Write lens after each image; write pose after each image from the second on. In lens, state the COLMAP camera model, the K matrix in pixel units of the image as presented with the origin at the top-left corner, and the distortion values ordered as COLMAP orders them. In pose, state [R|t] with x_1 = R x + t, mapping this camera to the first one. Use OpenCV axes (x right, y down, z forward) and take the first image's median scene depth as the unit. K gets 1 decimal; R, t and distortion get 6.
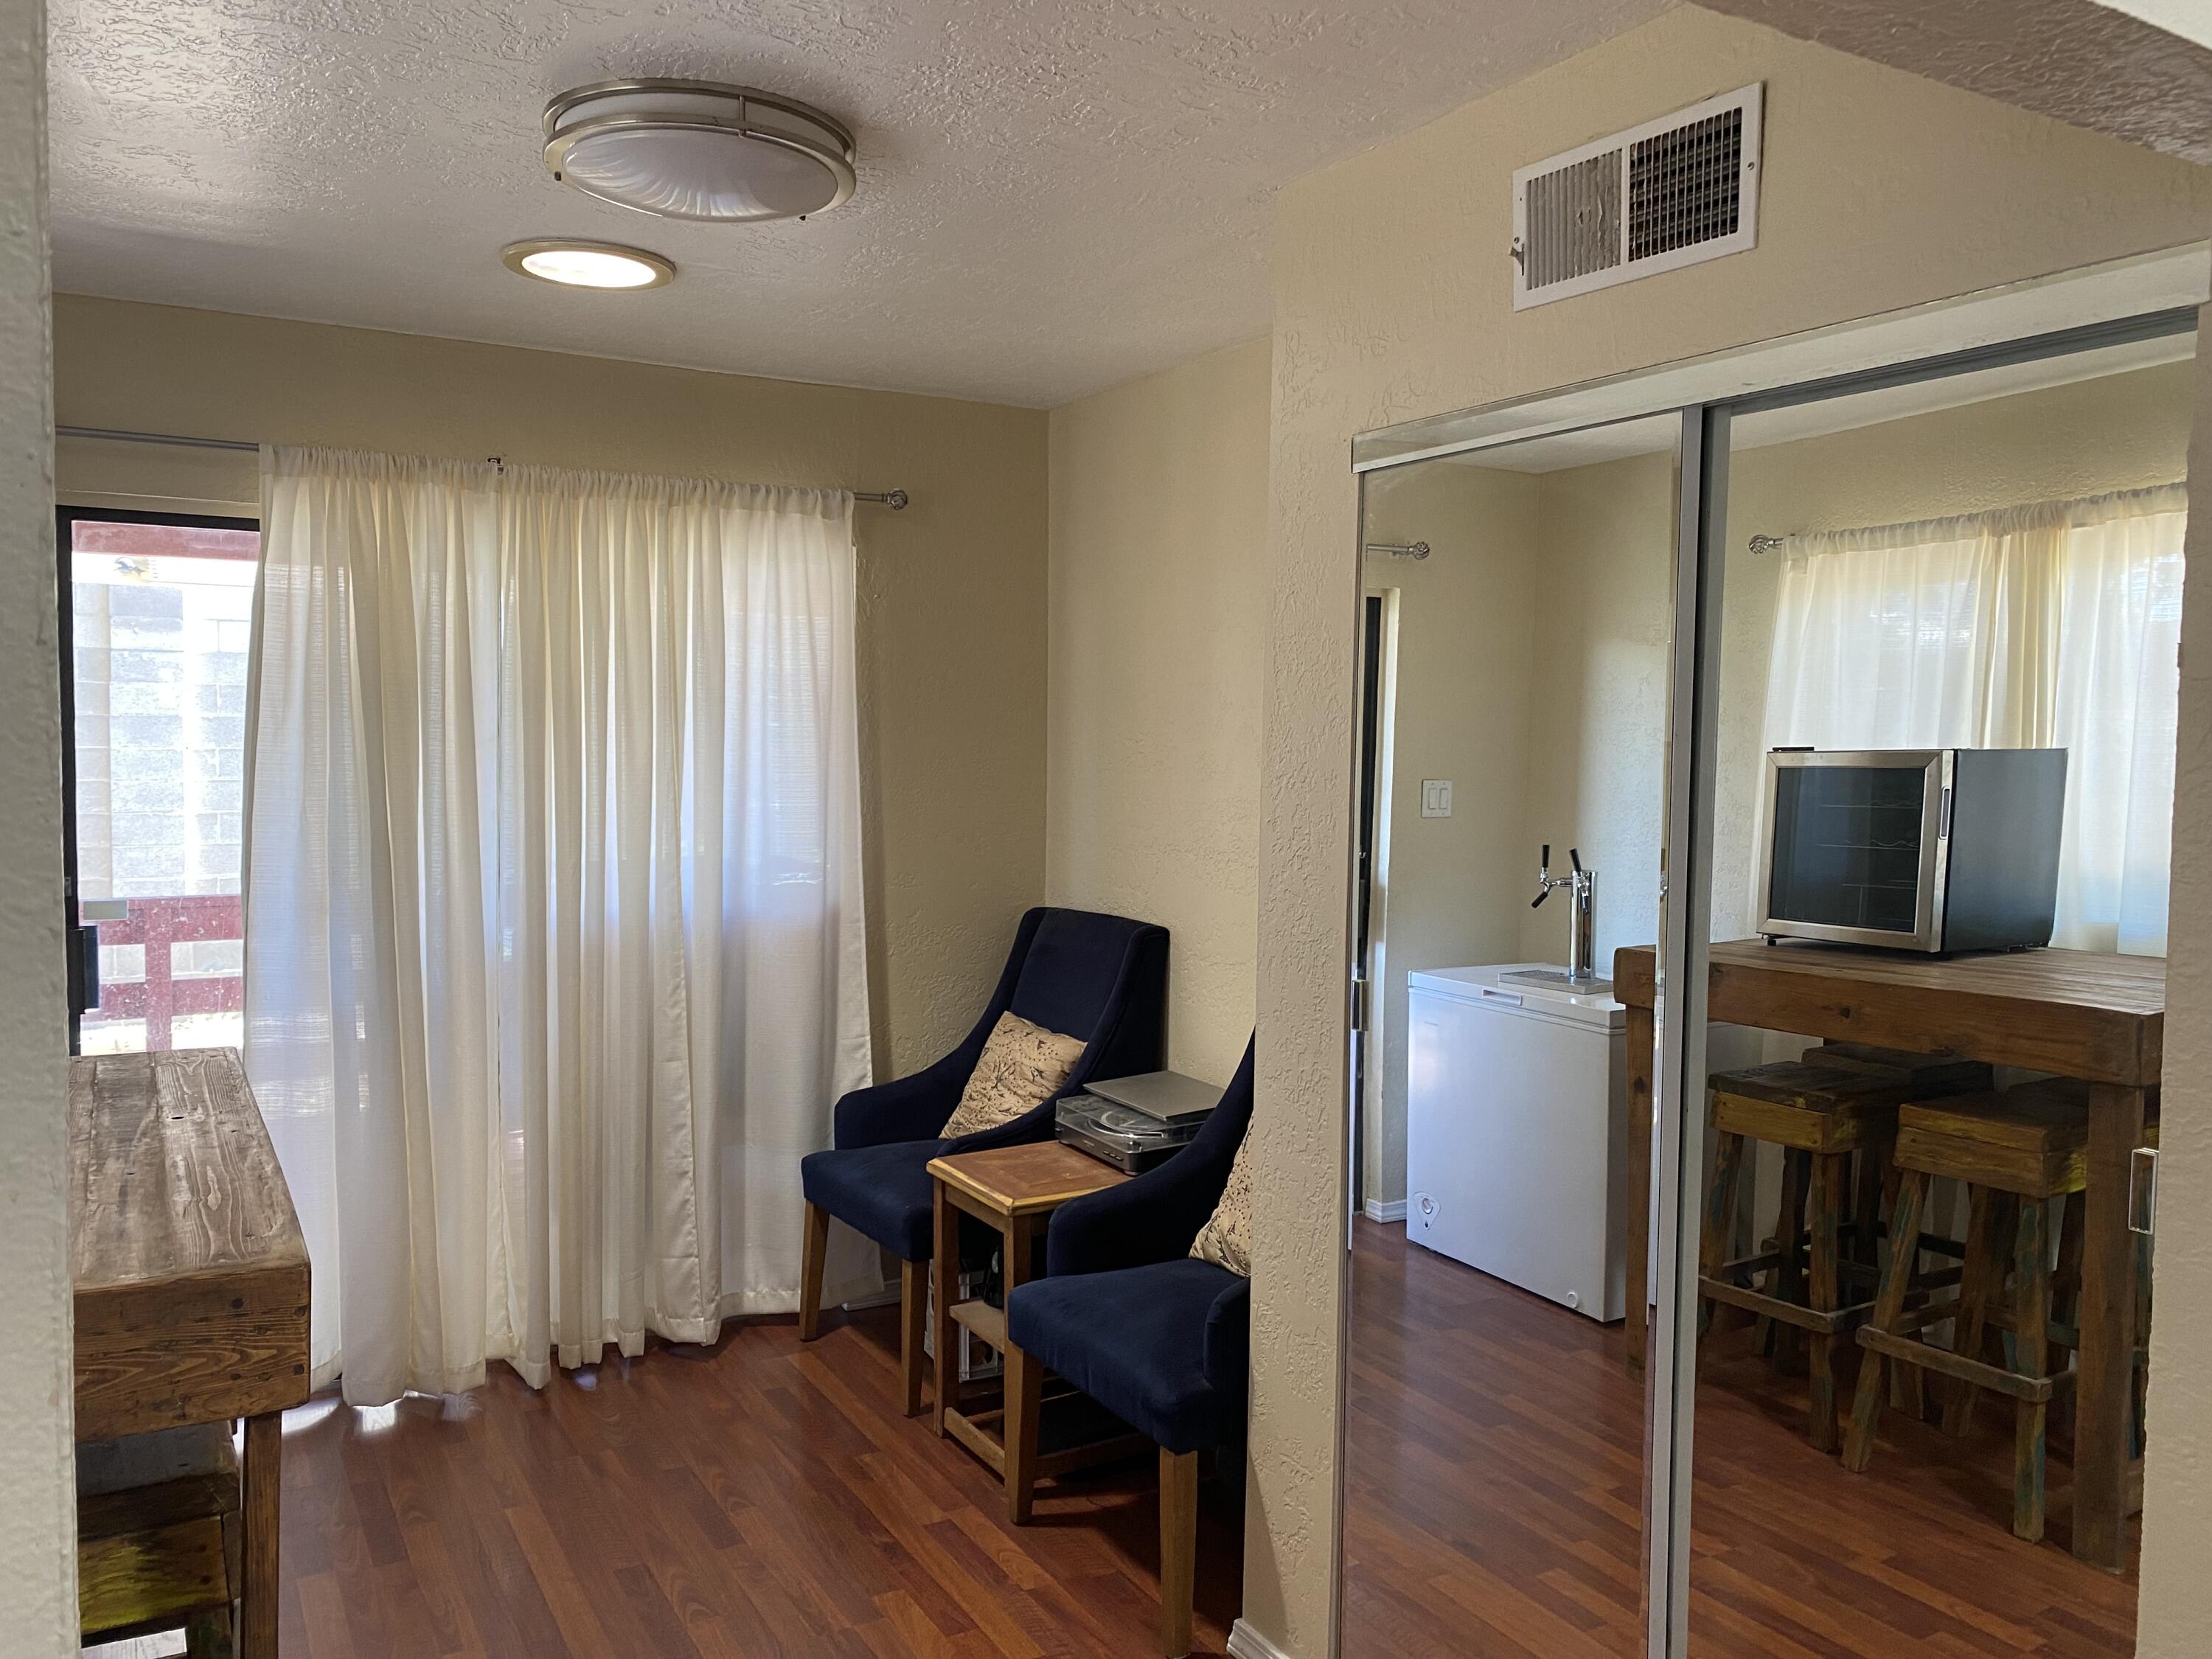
lens RADIAL K [[1687.8, 0, 1093.8], [0, 1687.8, 819.8], [0, 0, 1]] dist [0.062964, -0.059696]
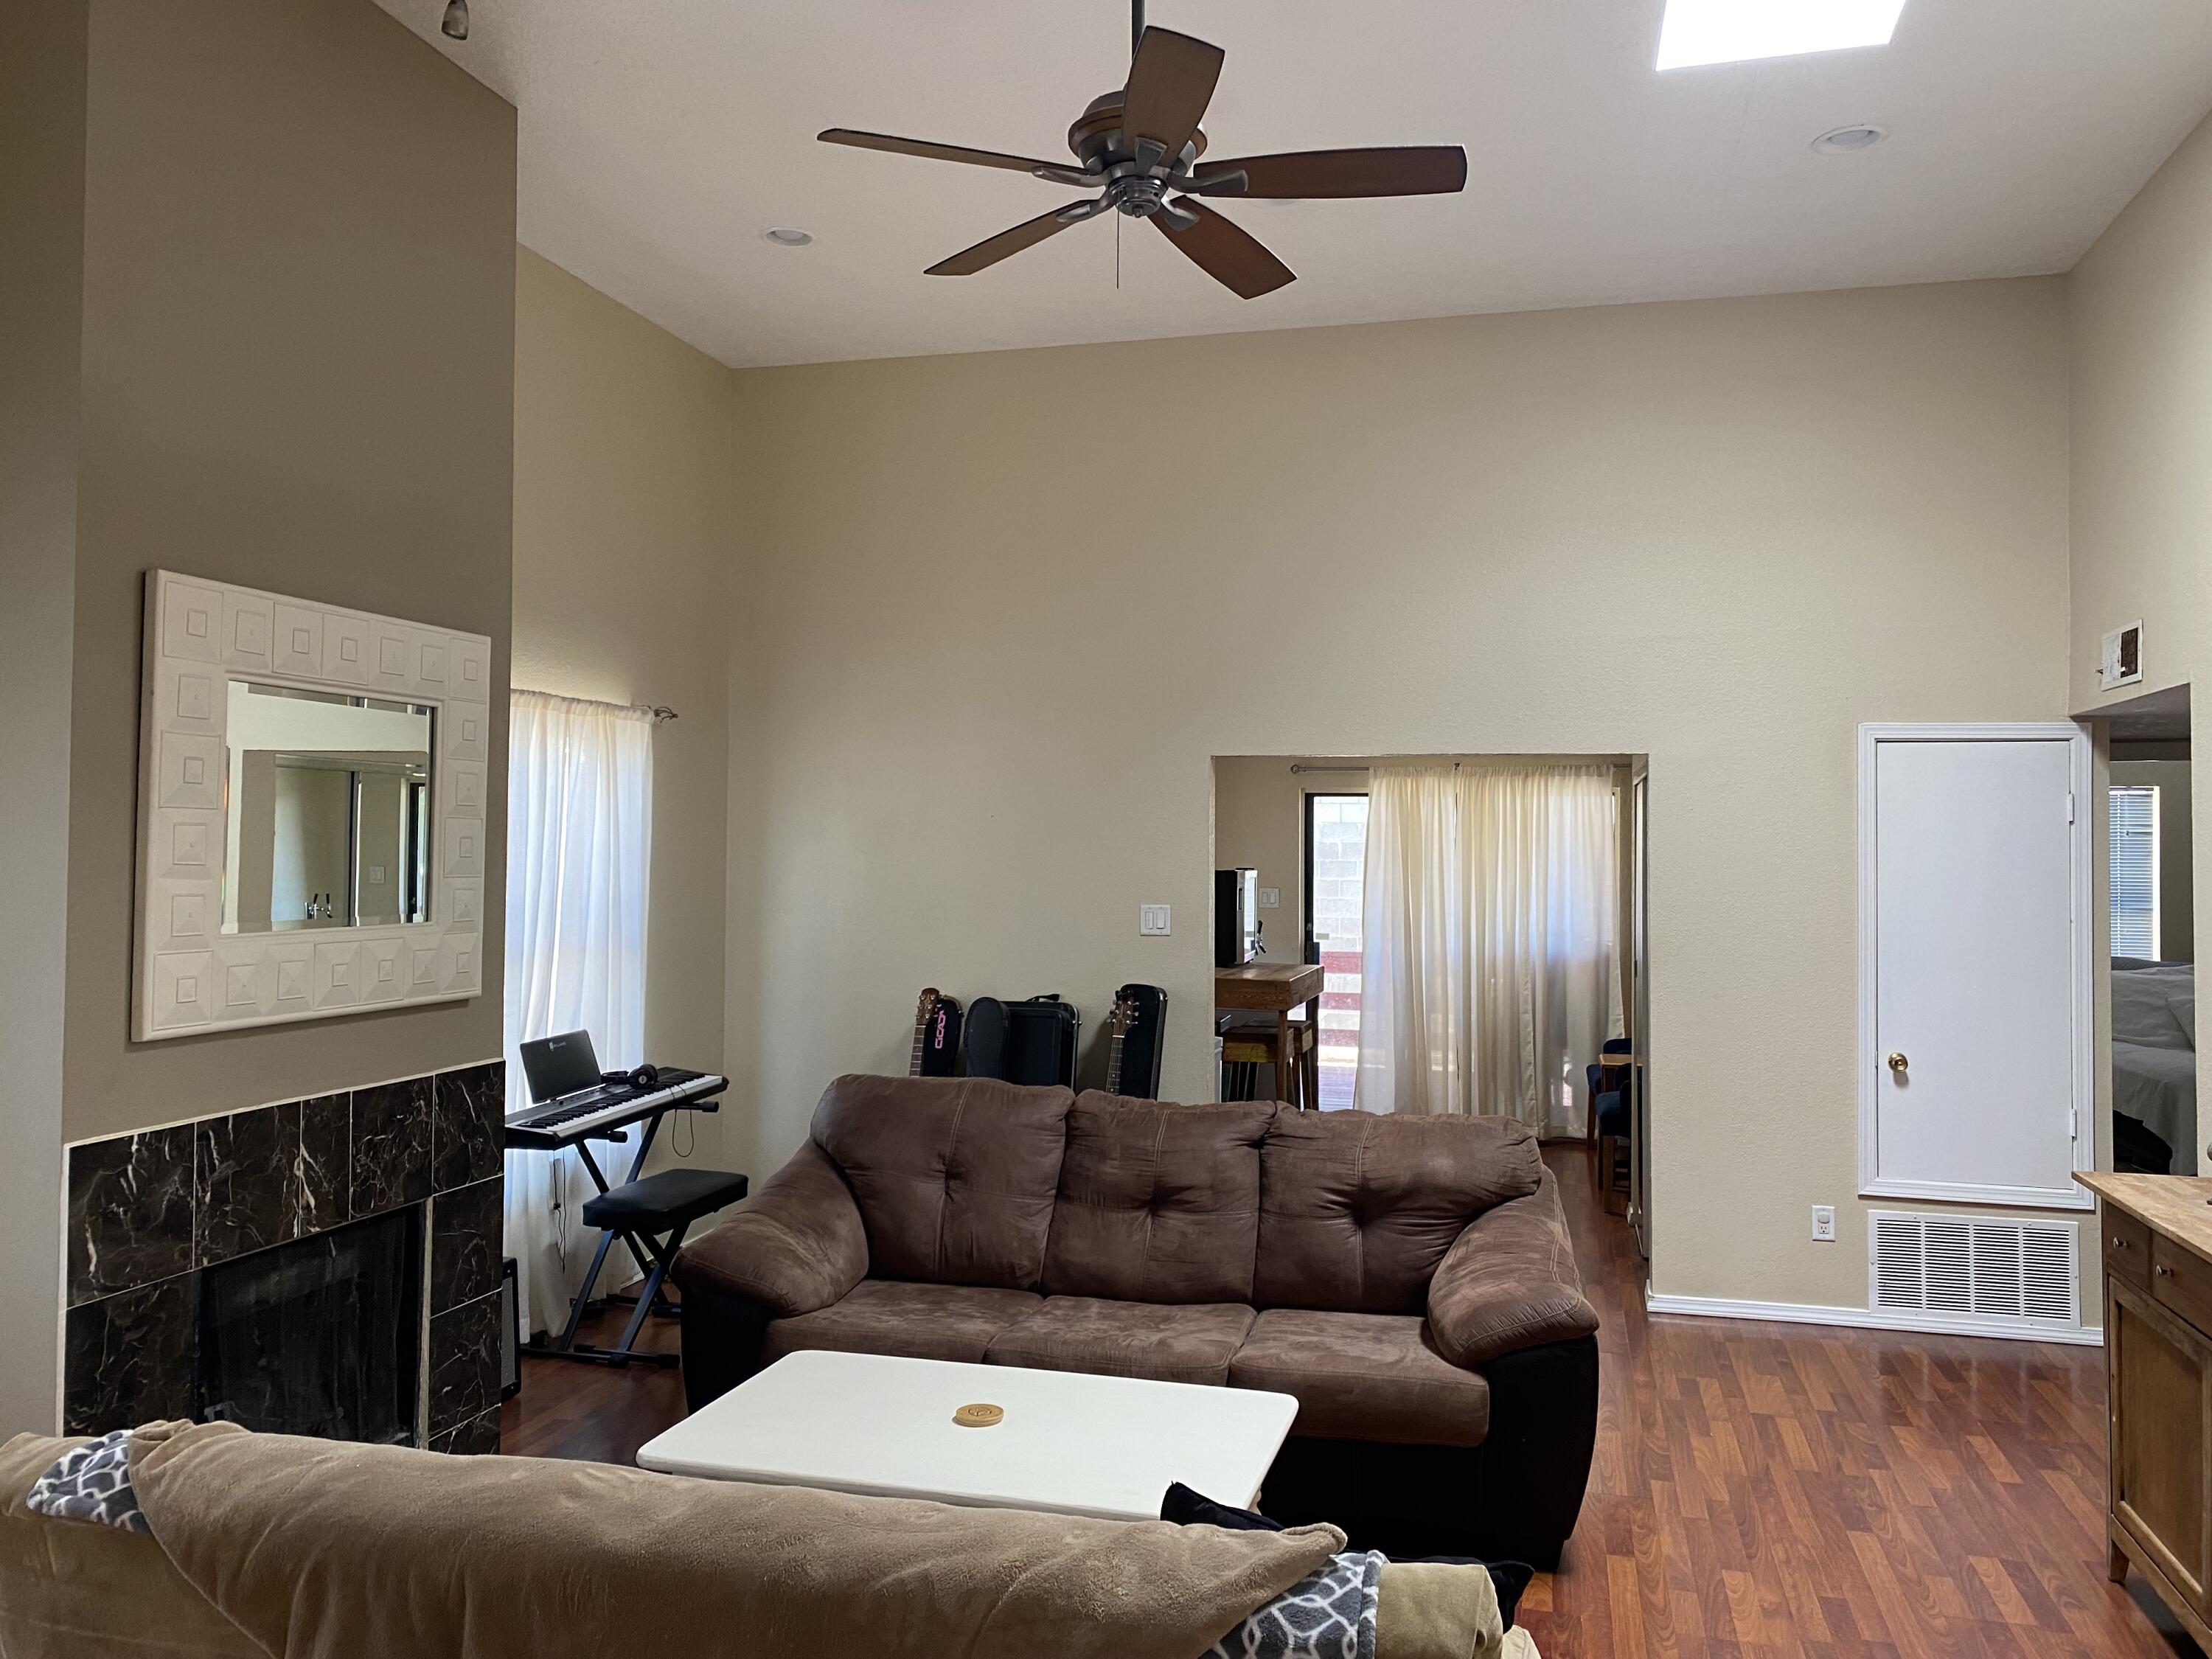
lens RADIAL K [[1687.8, 0, 1100.8], [0, 1687.8, 799.2], [0, 0, 1]] dist [0.062964, -0.059696]
pose [[0.816311, -0.028029, -0.576932, 0.611121], [-0.028797, 0.995605, -0.089114, 0.070177], [0.576894, 0.089358, 0.811916, -1.220653]]
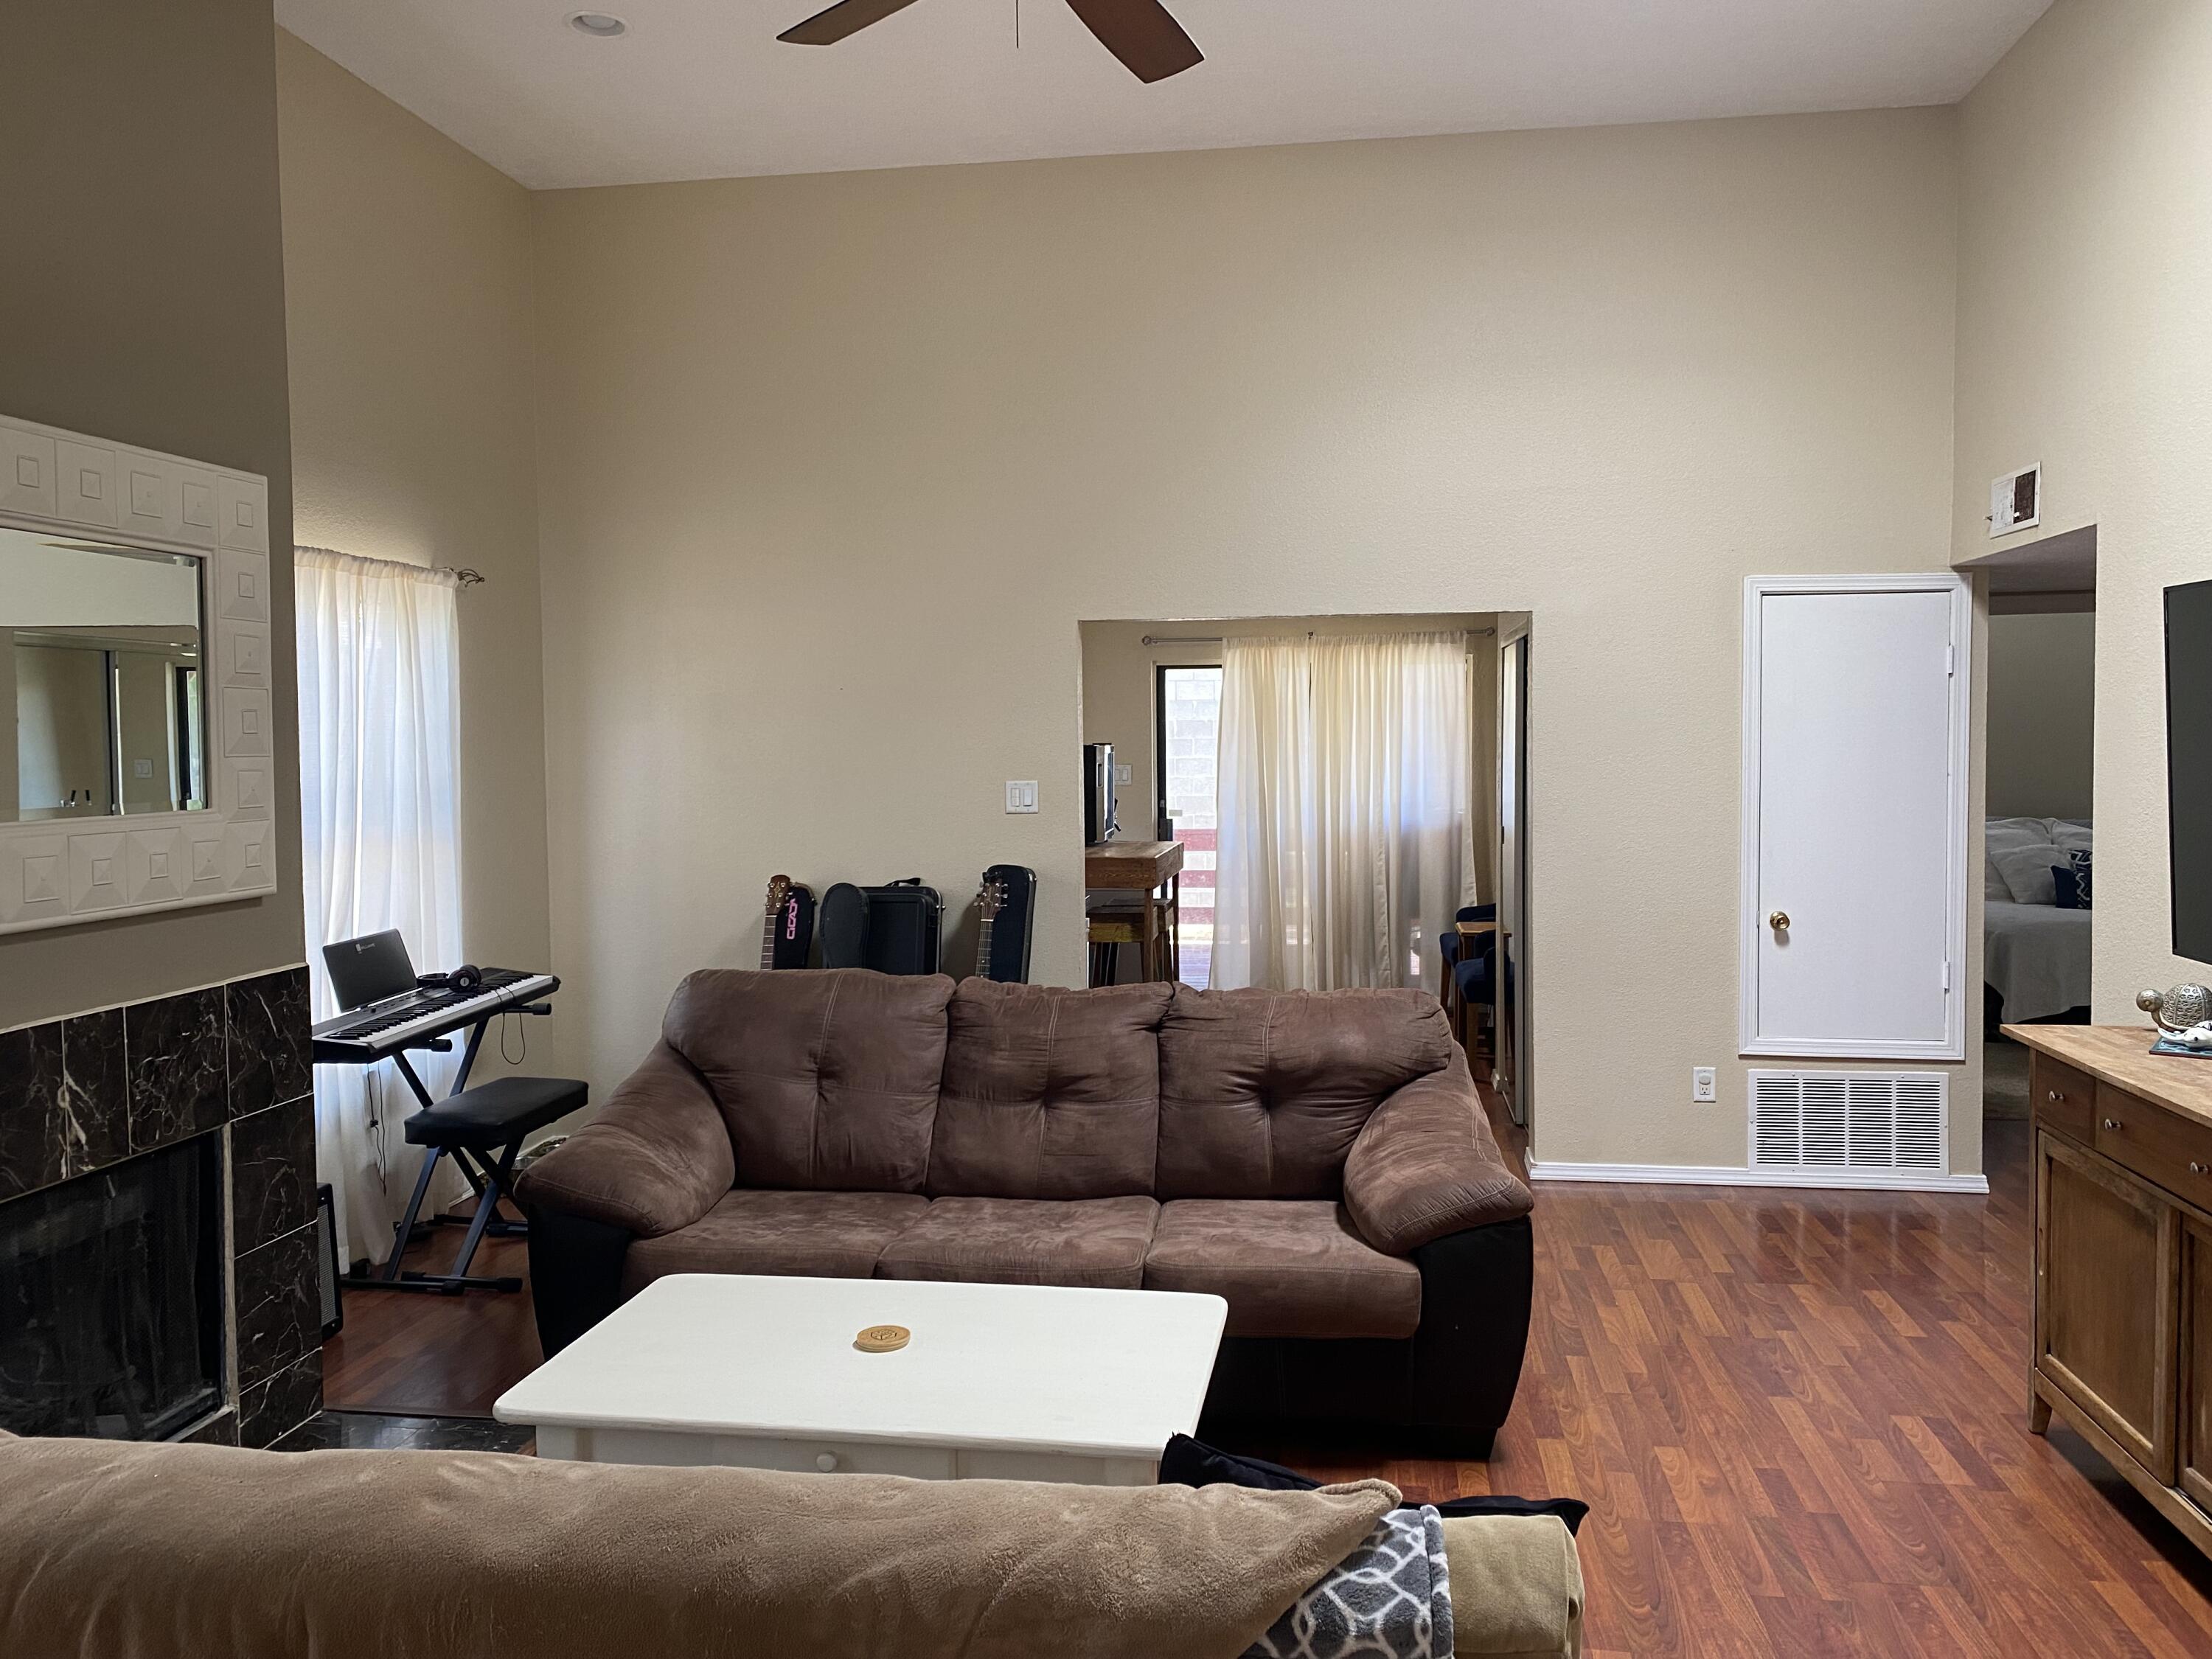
lens RADIAL K [[1687.8, 0, 1099.5], [0, 1687.8, 799.4], [0, 0, 1]] dist [0.062964, -0.059696]
pose [[0.873716, -0.007324, -0.486381, 0.522838], [-0.004448, 0.999725, -0.023043, 0.077165], [0.486415, 0.022297, 0.873443, -1.165020]]
